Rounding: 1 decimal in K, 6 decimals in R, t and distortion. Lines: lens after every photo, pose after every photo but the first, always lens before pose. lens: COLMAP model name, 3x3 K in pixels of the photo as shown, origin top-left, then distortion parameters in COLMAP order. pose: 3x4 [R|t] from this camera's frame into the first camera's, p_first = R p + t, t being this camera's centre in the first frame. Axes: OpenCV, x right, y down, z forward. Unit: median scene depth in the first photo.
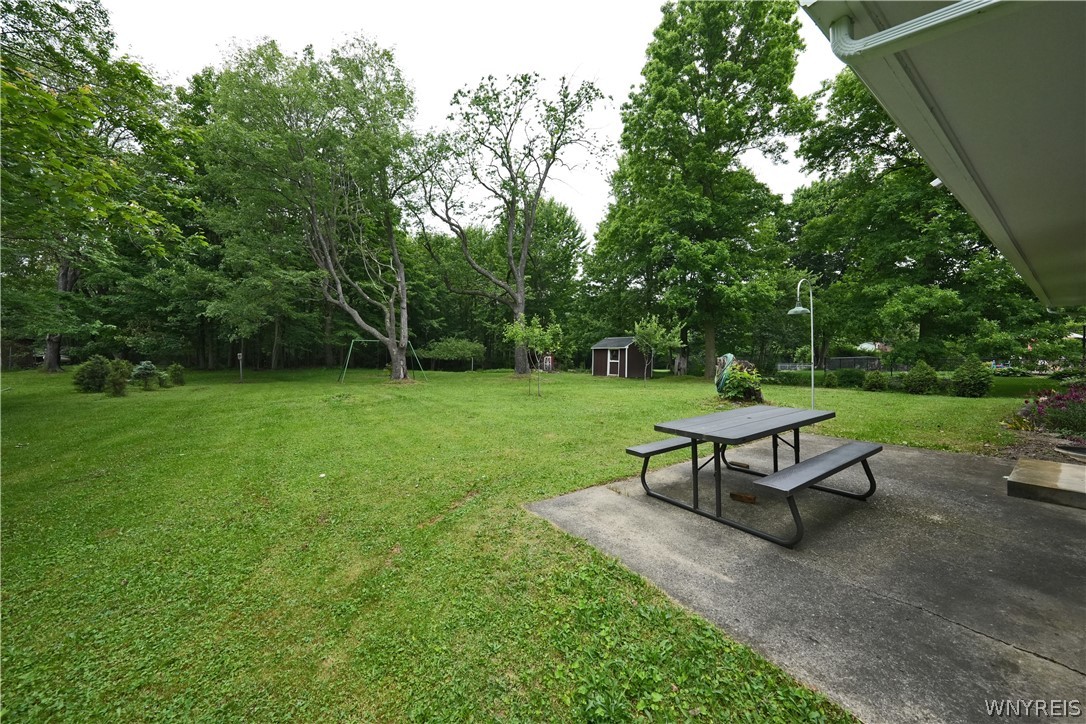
lens RADIAL K [[382.9, 0, 547.6], [0, 382.9, 356.0], [0, 0, 1]] dist [-0.004664, 0.001503]
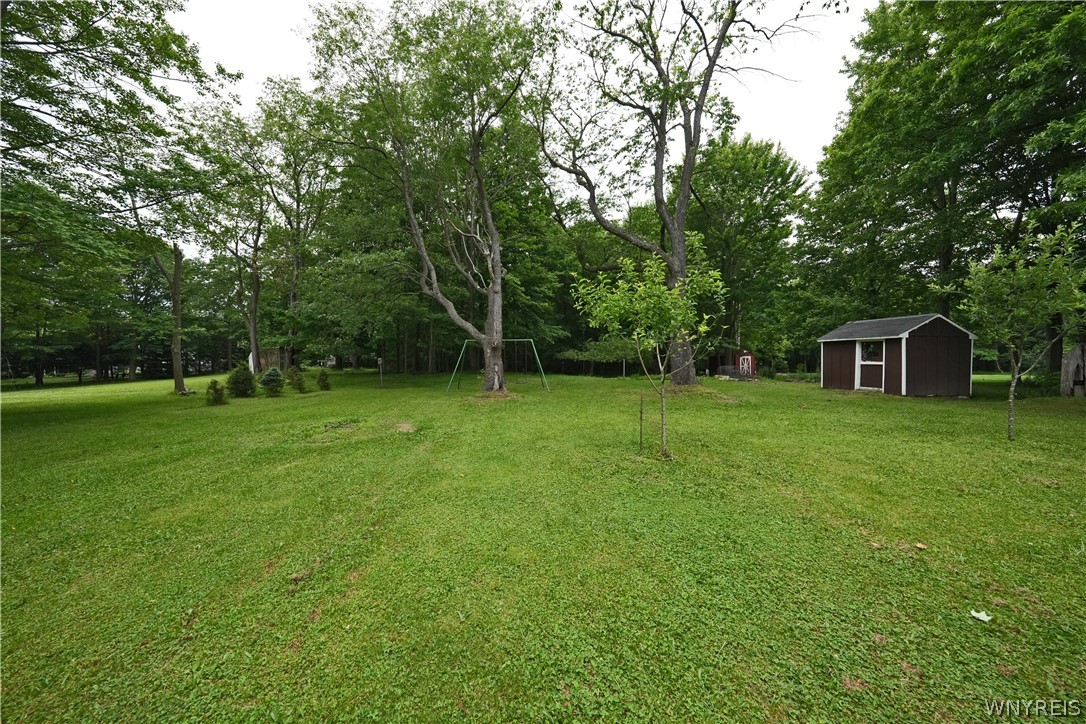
lens RADIAL K [[382.9, 0, 538.7], [0, 382.9, 357.8], [0, 0, 1]] dist [-0.004664, 0.001503]
pose [[0.869928, -0.013653, -0.492989, 0.031321], [0.014295, 0.999895, -0.002467, 0.001047], [0.492971, -0.004901, 0.870032, 0.296171]]
